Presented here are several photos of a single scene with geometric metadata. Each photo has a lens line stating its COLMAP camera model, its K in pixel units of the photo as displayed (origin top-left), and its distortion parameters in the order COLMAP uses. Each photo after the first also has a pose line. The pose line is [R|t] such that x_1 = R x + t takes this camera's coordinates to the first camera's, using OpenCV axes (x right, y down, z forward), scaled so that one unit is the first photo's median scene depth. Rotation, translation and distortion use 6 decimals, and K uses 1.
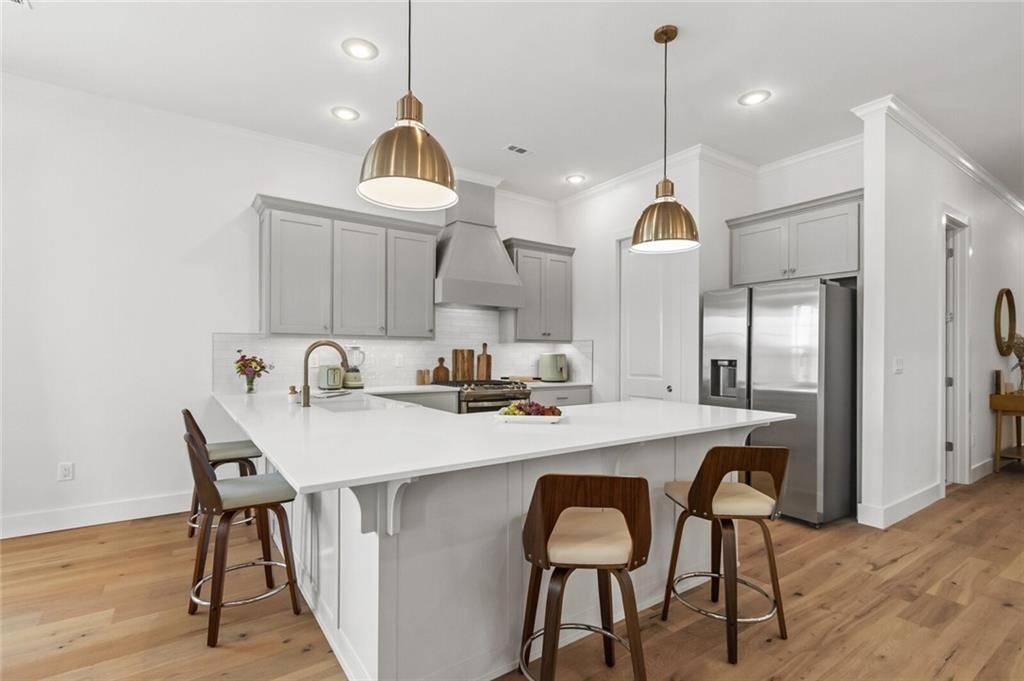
lens RADIAL K [[512.8, 0, 511.7], [0, 512.8, 352.3], [0, 0, 1]] dist [0.036915, 0.000038]
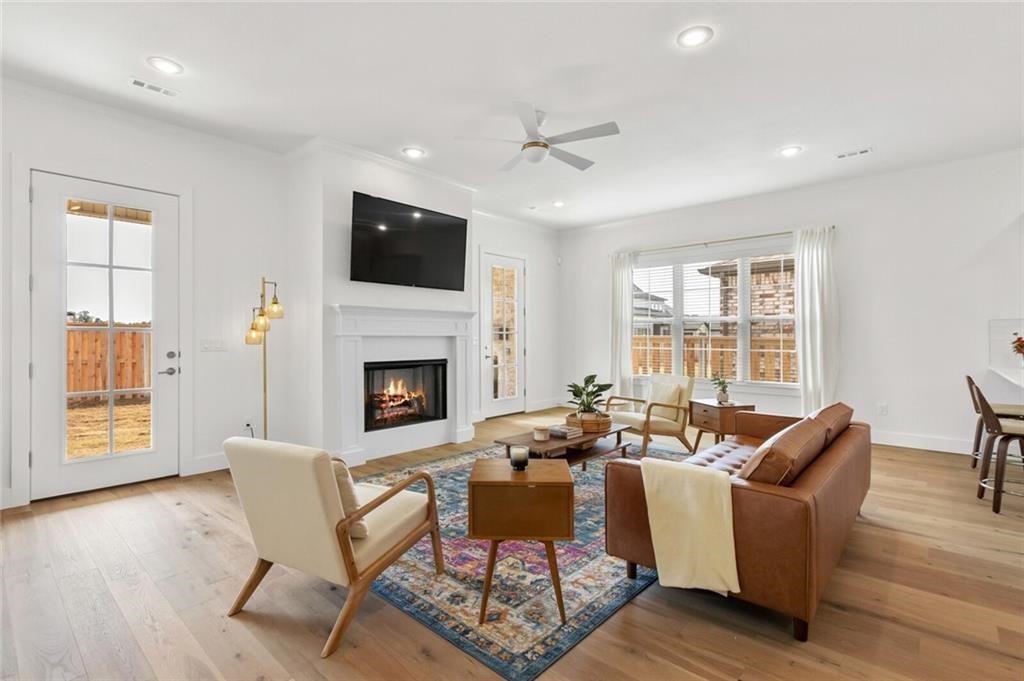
lens RADIAL K [[476.1, 0, 508.8], [0, 476.1, 336.7], [0, 0, 1]] dist [-0.002846, -0.000932]
pose [[0.260968, -0.004030, -0.965339, 0.360022], [0.001852, 0.999992, -0.003674, 0.008674], [0.965346, -0.000829, 0.260973, -0.665497]]
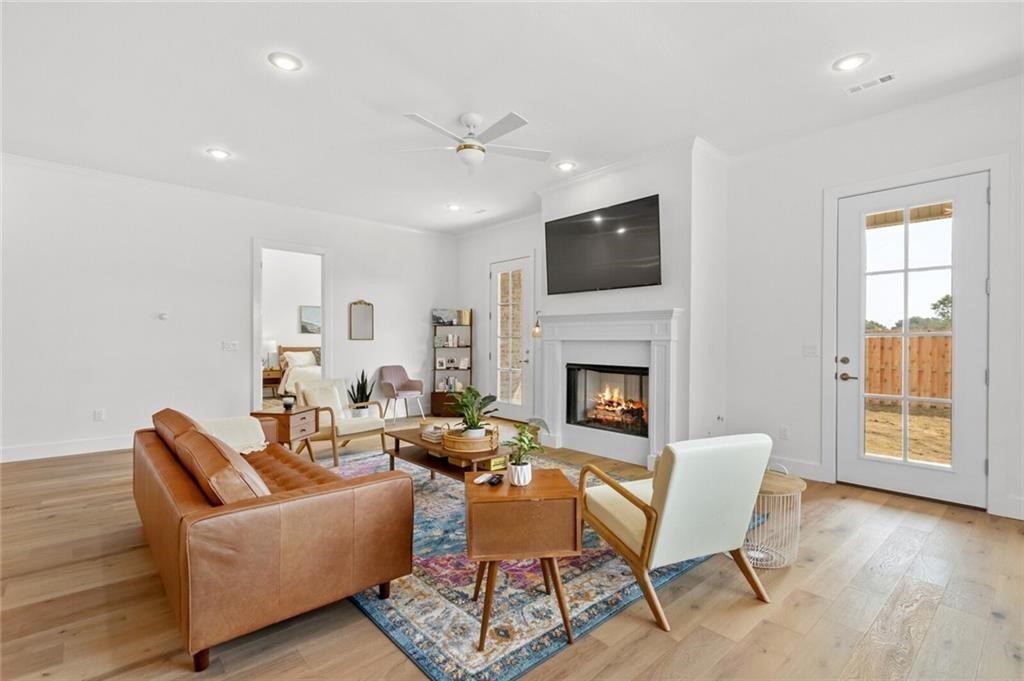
lens RADIAL K [[488.7, 0, 513.4], [0, 488.7, 337.2], [0, 0, 1]] dist [-0.000238, -0.000430]
pose [[-0.988303, -0.009805, -0.152190, -1.026763], [-0.008797, 0.999935, -0.007297, 0.001898], [0.152252, -0.005872, -0.988324, 1.433684]]
